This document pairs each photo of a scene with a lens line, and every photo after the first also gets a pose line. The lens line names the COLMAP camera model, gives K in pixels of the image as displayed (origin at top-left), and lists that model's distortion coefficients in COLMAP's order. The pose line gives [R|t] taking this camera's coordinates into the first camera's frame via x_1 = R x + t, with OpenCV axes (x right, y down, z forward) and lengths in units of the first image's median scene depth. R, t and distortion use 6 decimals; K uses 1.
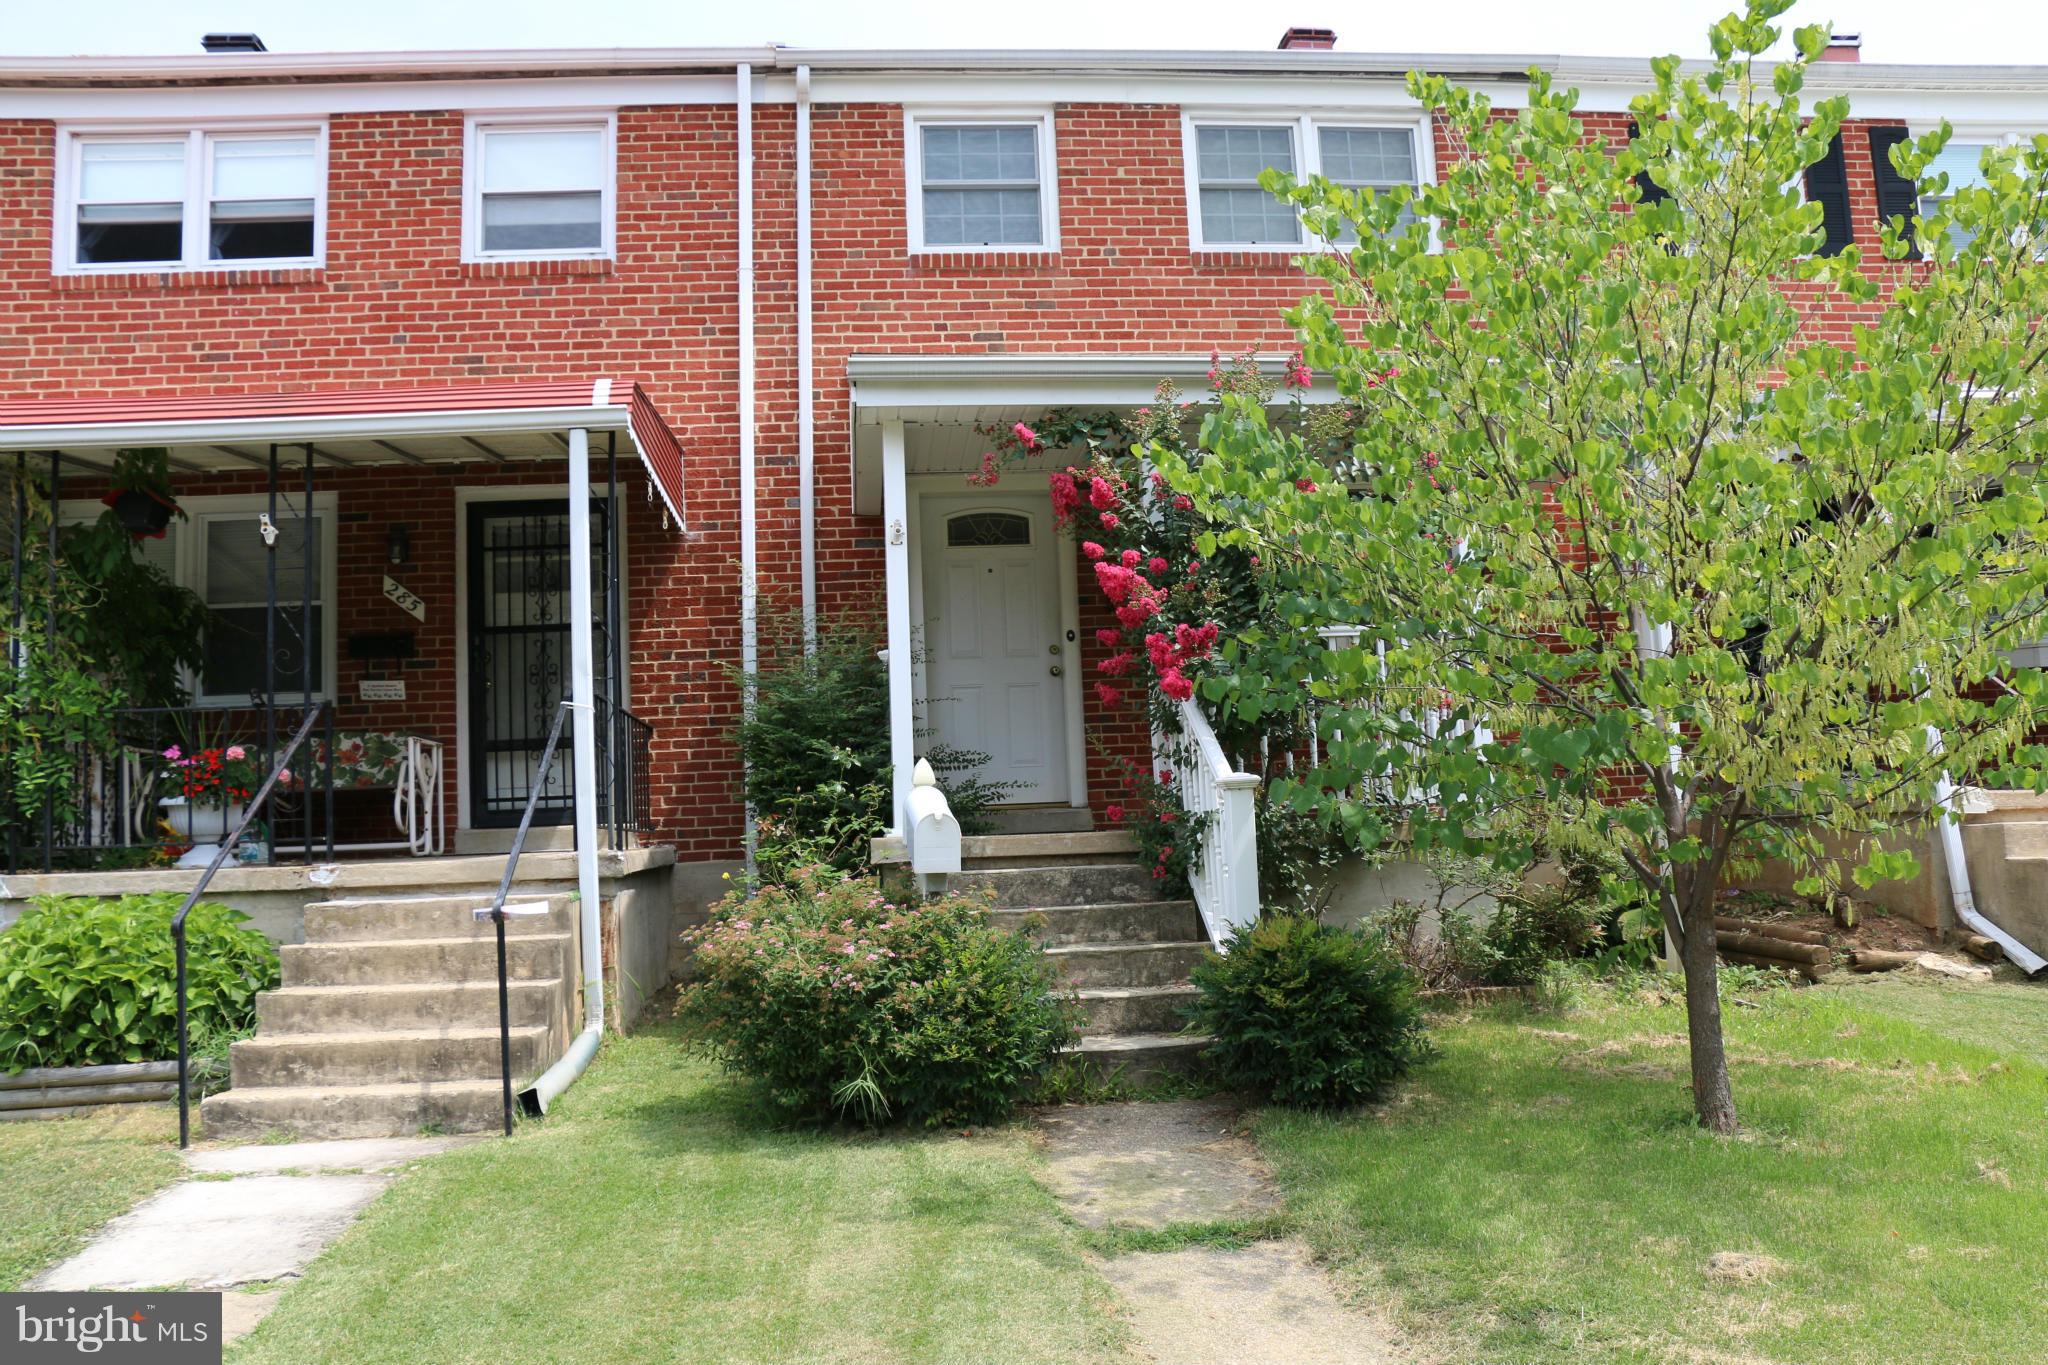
lens RADIAL K [[1717.3, 0, 1025.4], [0, 1717.3, 689.9], [0, 0, 1]] dist [-0.169105, 0.151946]
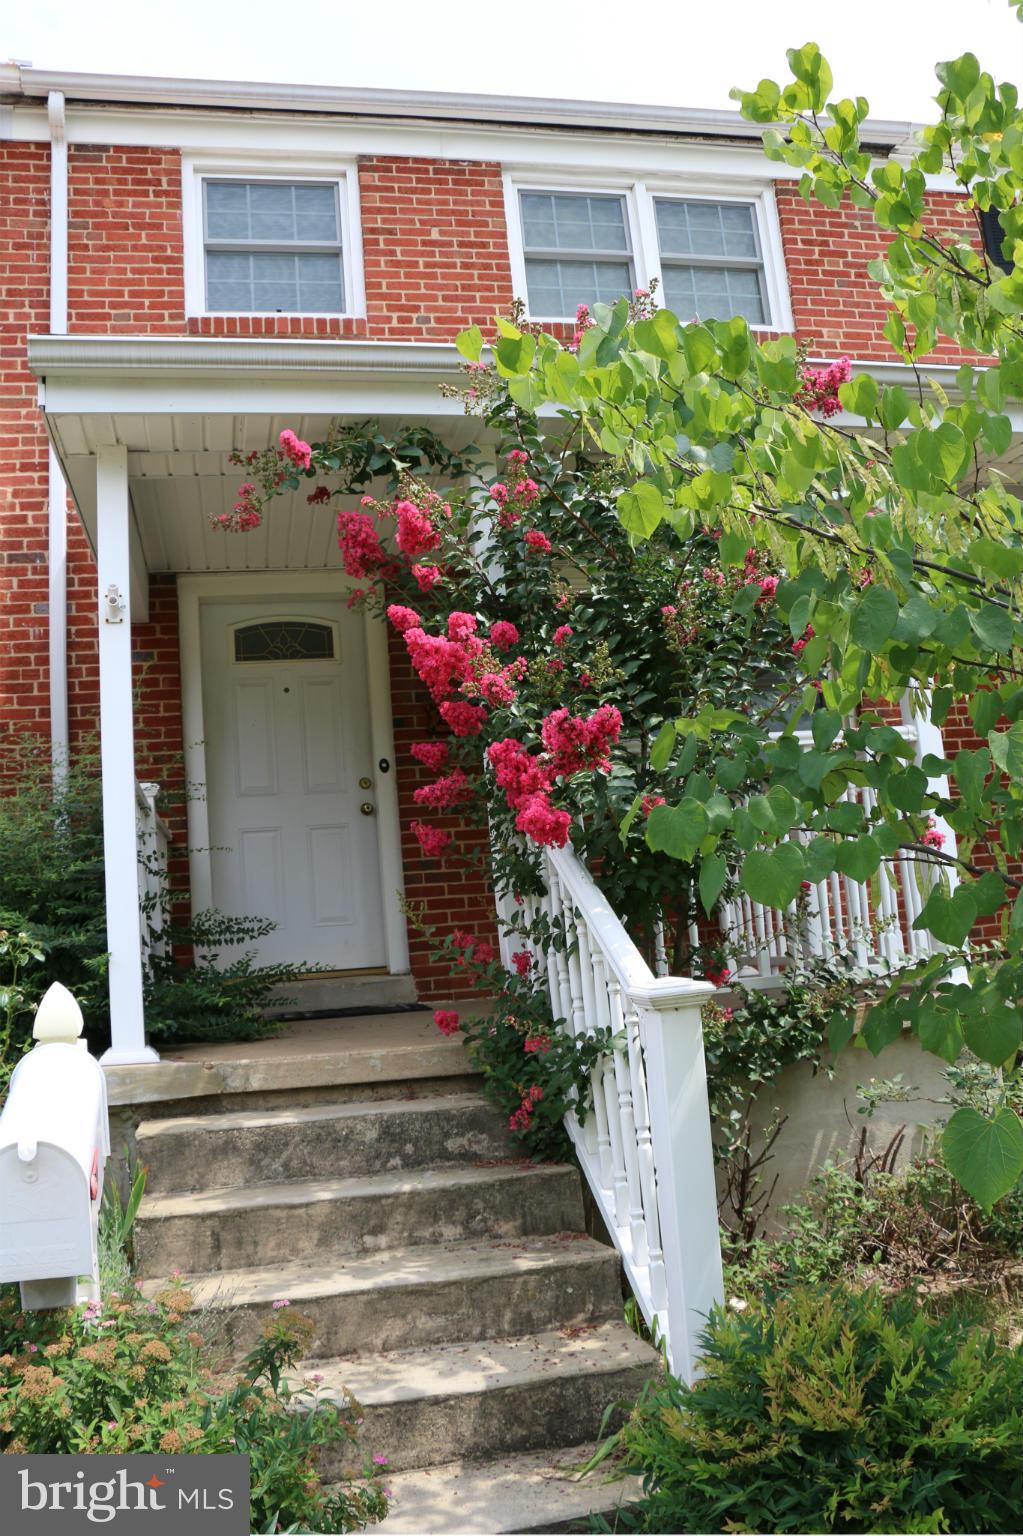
lens RADIAL K [[1288.0, 0, 506.2], [0, 1288.0, 755.4], [0, 0, 1]] dist [-0.169105, 0.151946]
pose [[0.994051, -0.020682, 0.106934, 0.018606], [0.026584, 0.998183, -0.054070, -0.001247], [-0.105622, 0.056591, 0.992795, 0.378557]]
